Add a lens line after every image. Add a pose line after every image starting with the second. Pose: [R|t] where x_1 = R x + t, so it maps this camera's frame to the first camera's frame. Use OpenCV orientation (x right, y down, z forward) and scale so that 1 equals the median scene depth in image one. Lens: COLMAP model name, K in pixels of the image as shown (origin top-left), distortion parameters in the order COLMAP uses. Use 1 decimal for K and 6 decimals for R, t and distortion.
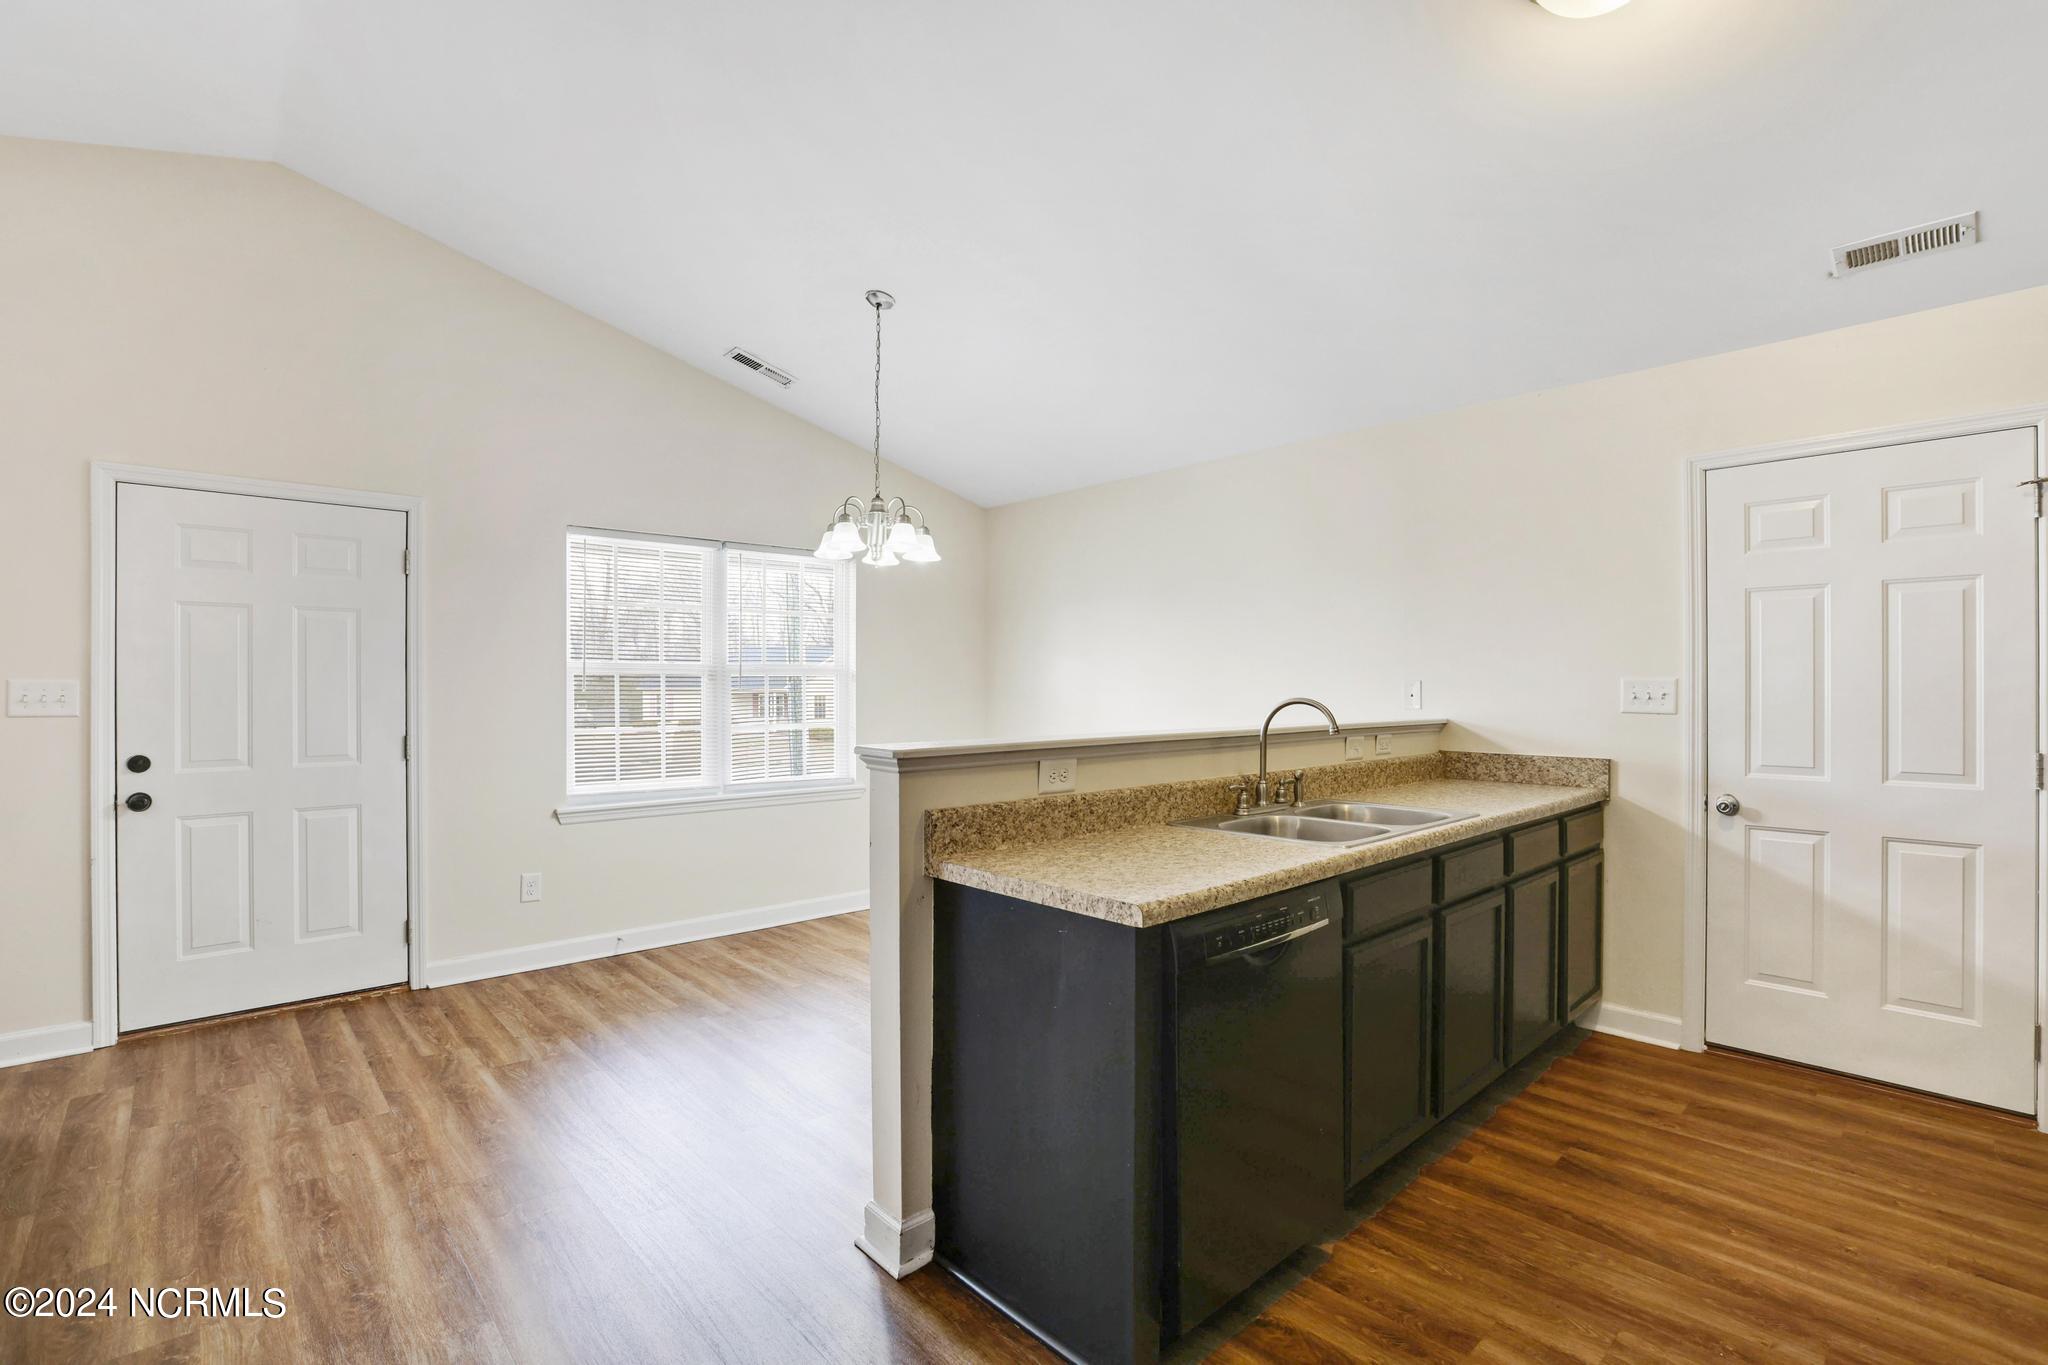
lens RADIAL K [[933.6, 0, 1030.9], [0, 933.6, 690.0], [0, 0, 1]] dist [-0.043110, 0.015506]
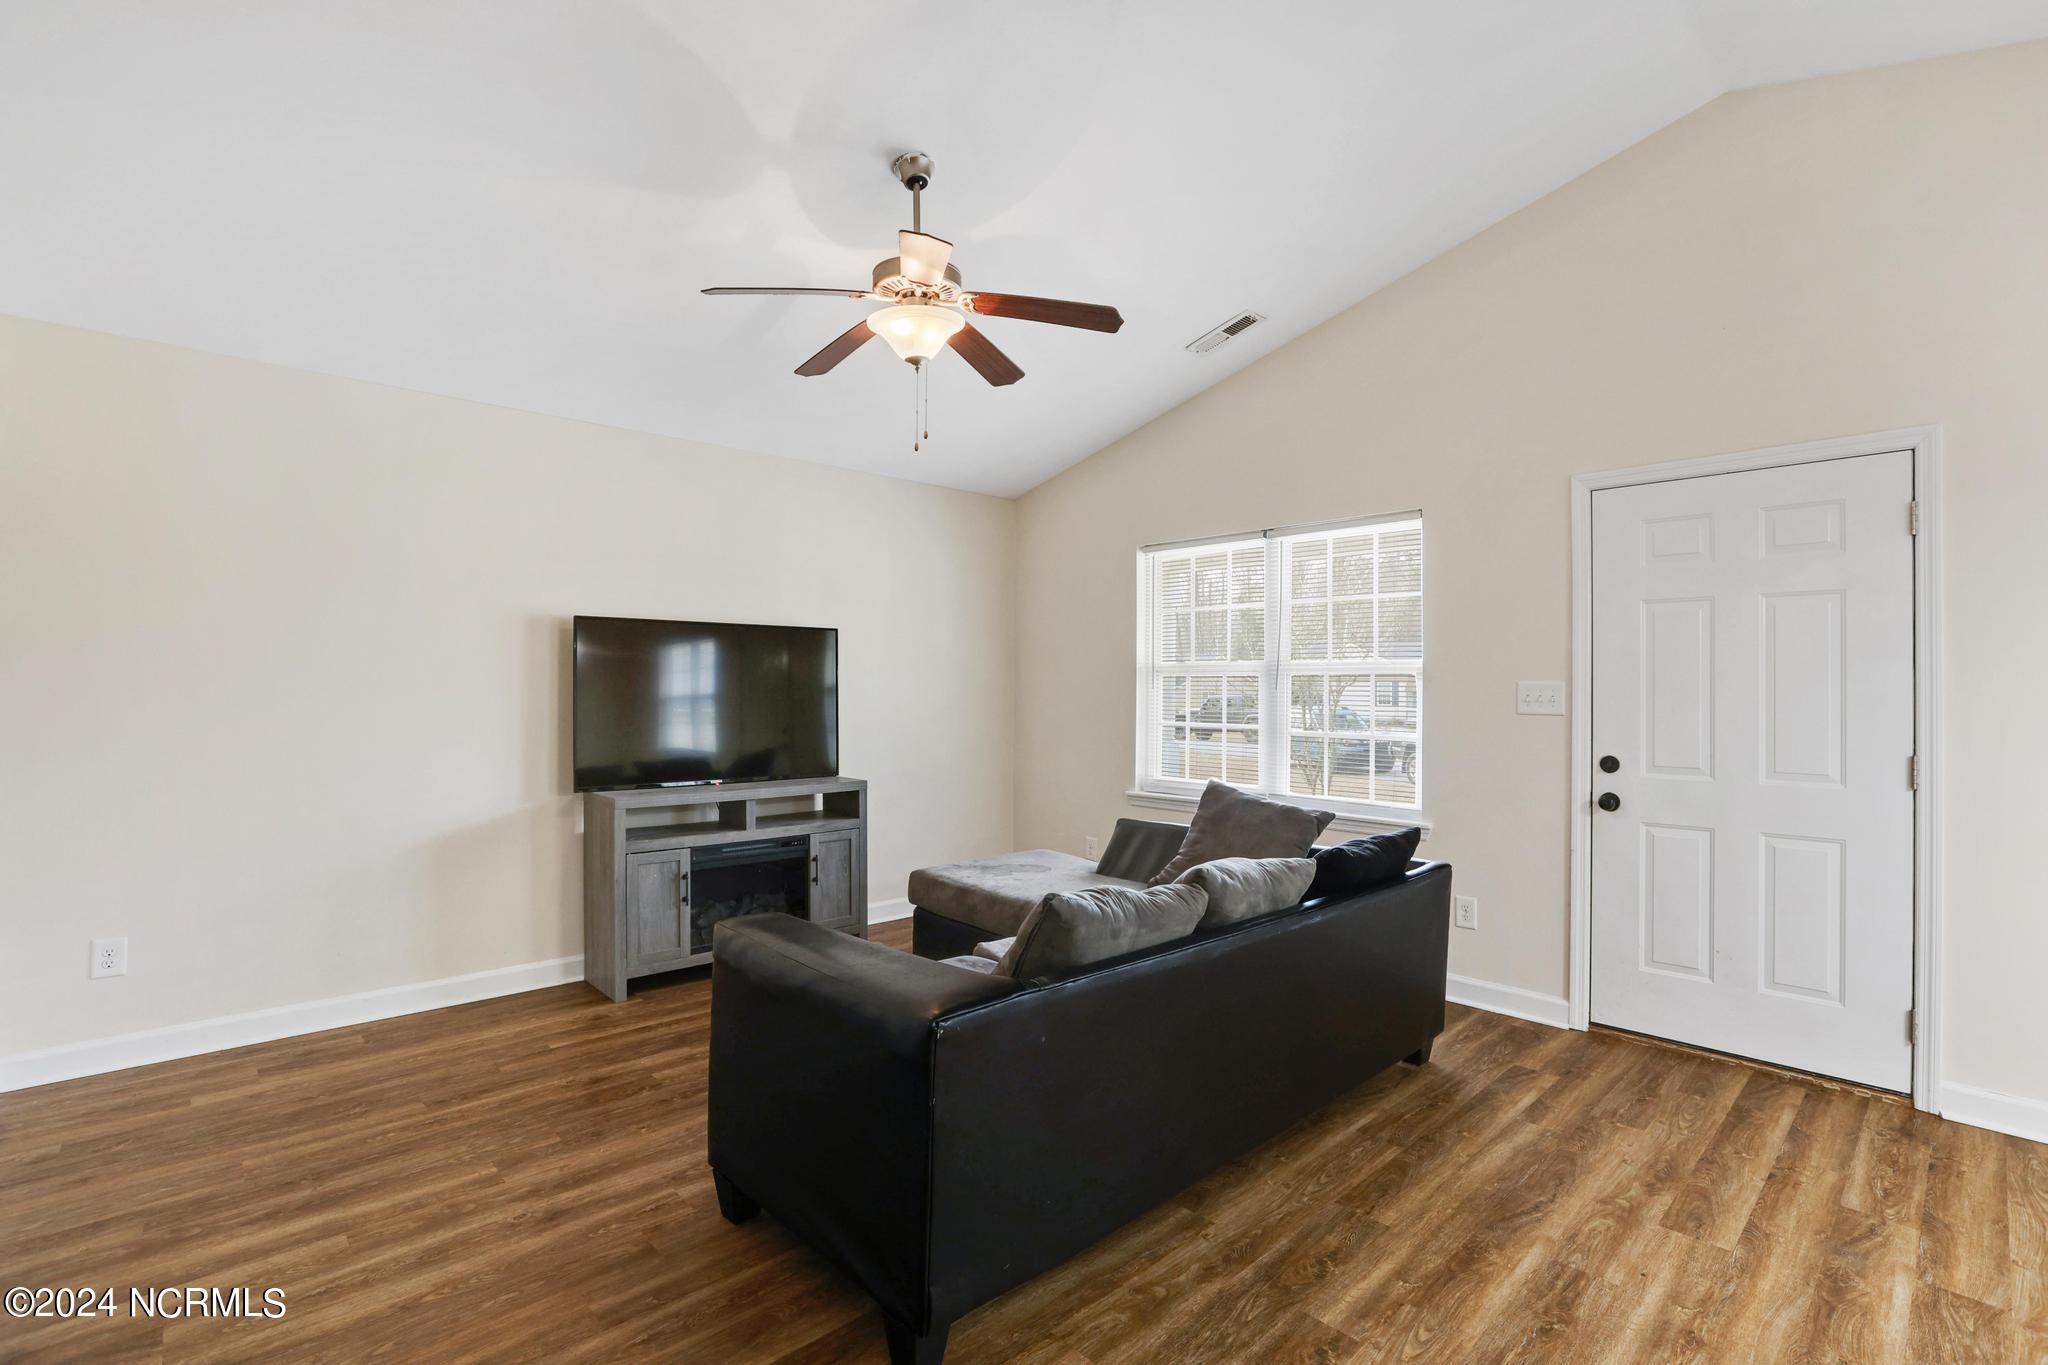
lens RADIAL K [[933.6, 0, 1030.9], [0, 933.6, 690.0], [0, 0, 1]] dist [-0.043110, 0.015506]
pose [[0.018436, 0.003706, -0.999823, 0.031891], [-0.009026, 0.999953, 0.003540, 0.000641], [0.999789, 0.008959, 0.018469, 0.351448]]
